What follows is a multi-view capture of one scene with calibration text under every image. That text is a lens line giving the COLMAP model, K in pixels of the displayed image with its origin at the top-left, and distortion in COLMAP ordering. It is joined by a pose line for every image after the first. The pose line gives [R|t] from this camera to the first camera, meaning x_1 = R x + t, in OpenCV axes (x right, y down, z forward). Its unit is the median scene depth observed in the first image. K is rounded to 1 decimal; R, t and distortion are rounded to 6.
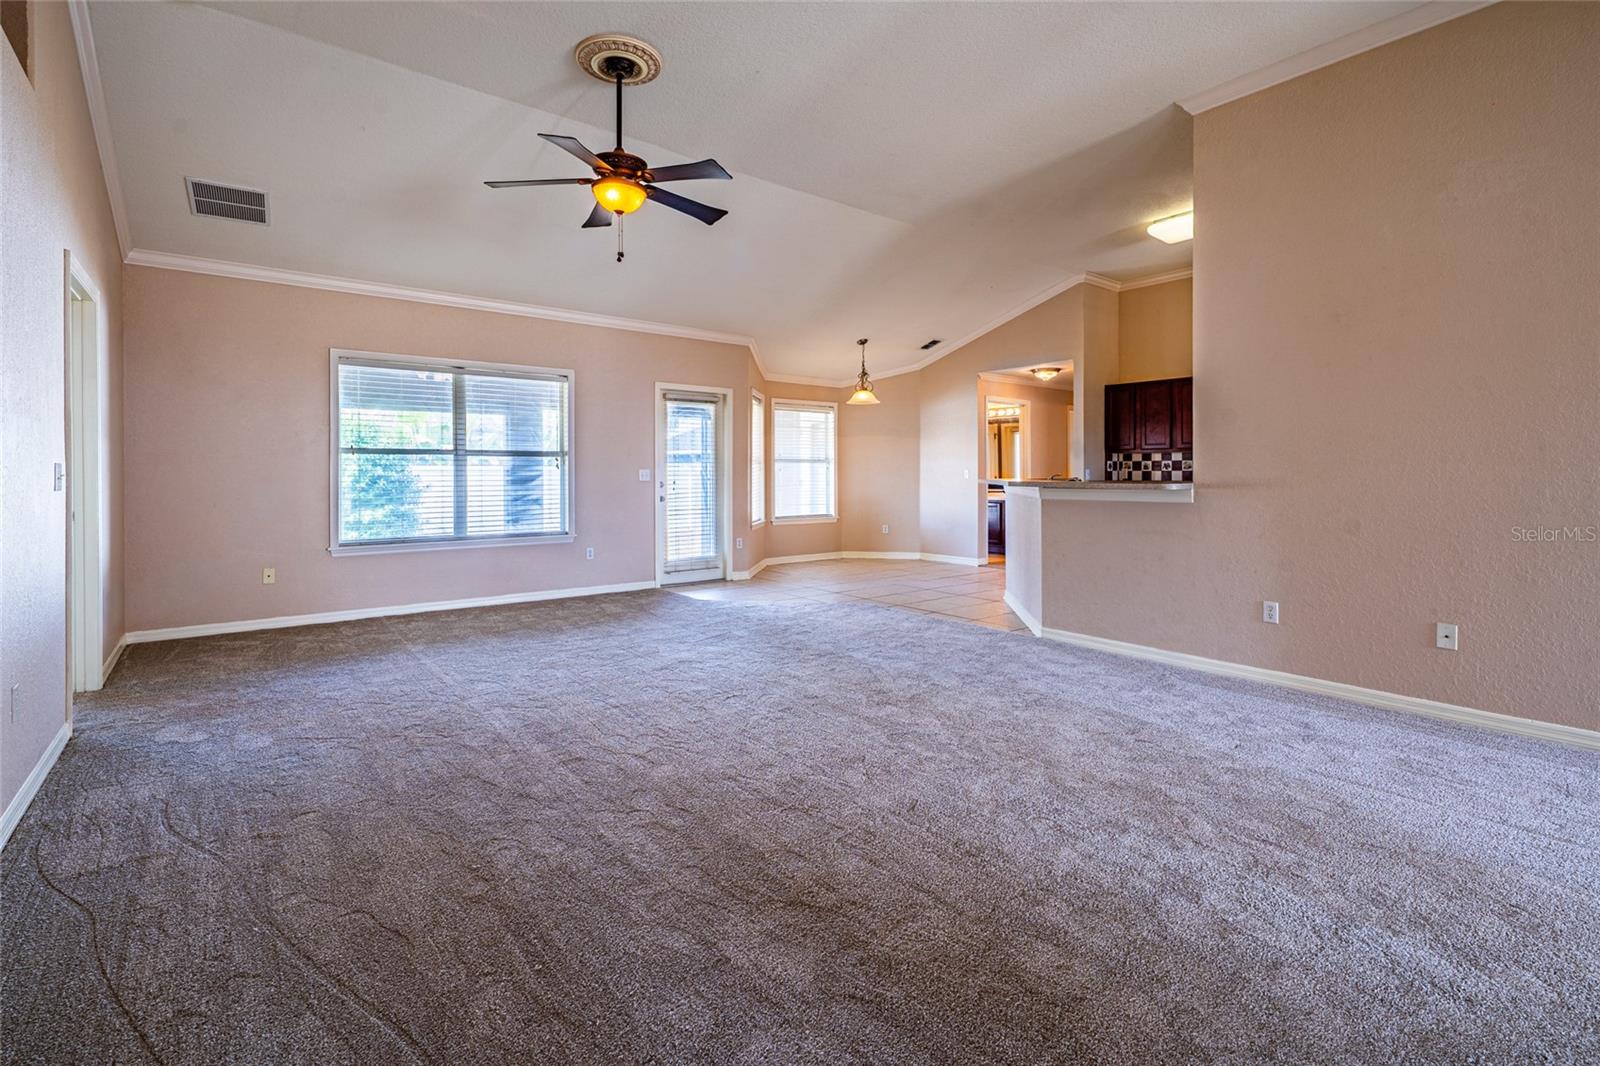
lens RADIAL K [[730.0, 0, 751.7], [0, 730.0, 474.2], [0, 0, 1]] dist [-0.000026, 0.000504]
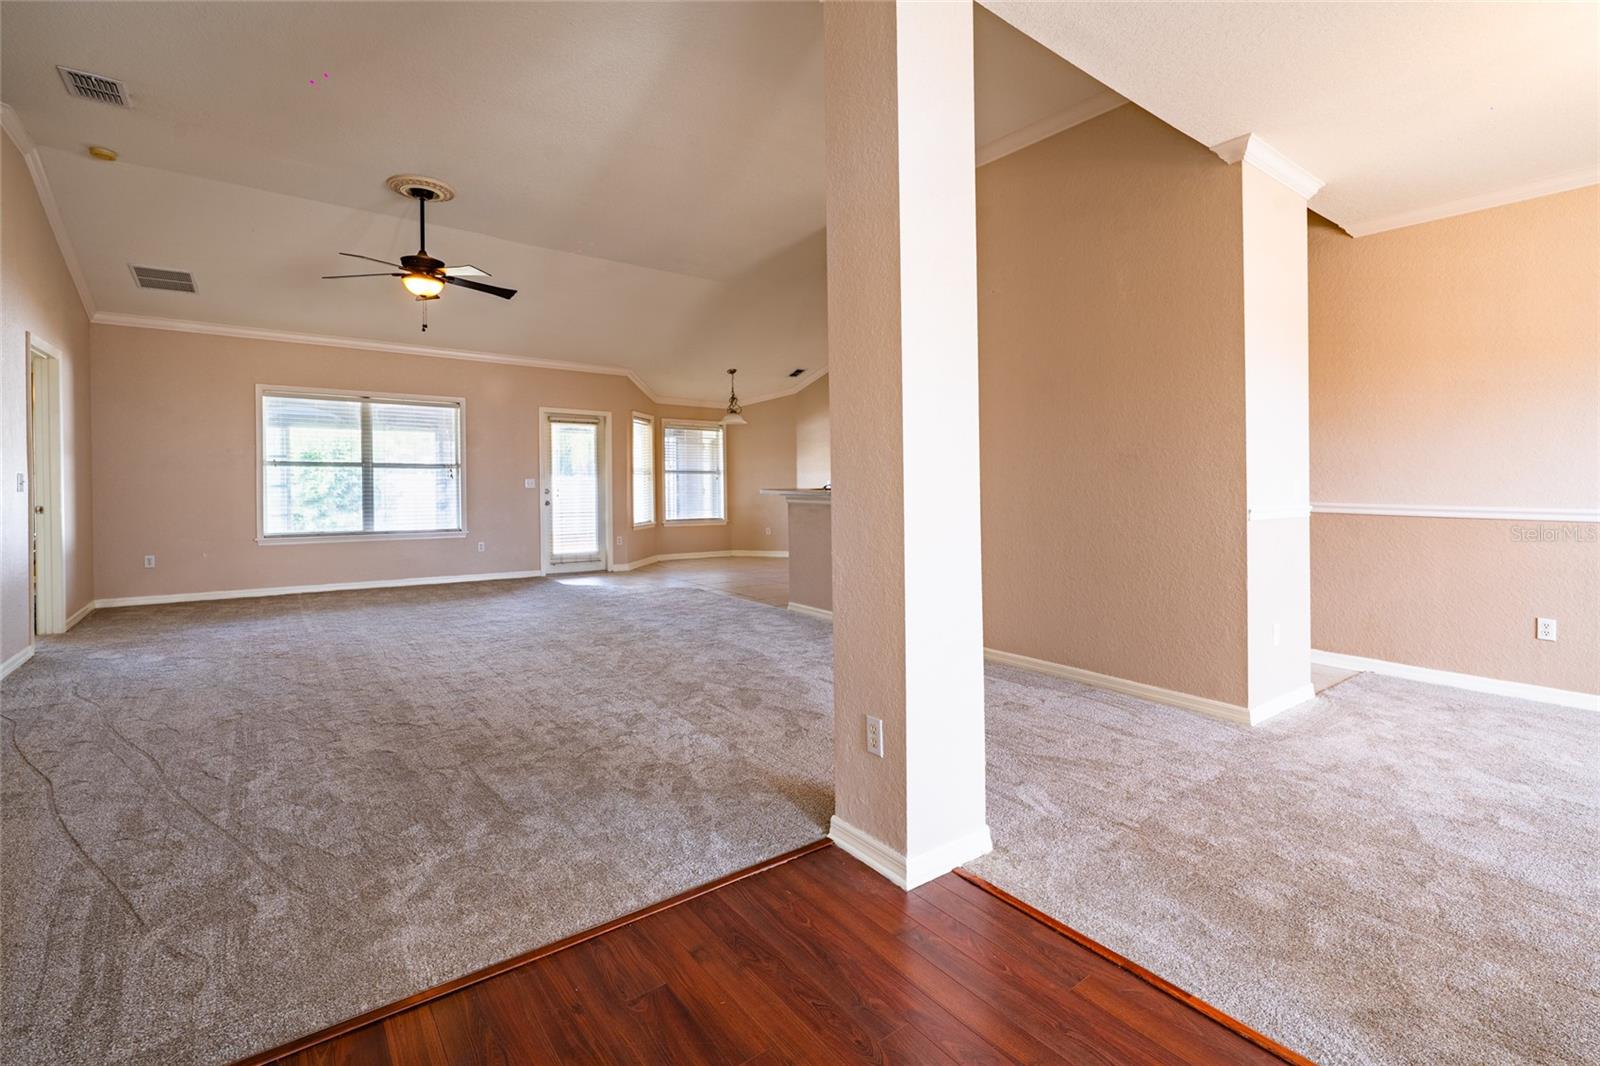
lens RADIAL K [[730.0, 0, 770.0], [0, 730.0, 491.4], [0, 0, 1]] dist [-0.000026, 0.000504]
pose [[0.999825, 0.005008, -0.018025, 0.270897], [-0.004815, 0.999931, 0.010725, -0.000671], [0.018077, -0.010636, 0.999780, -0.209673]]
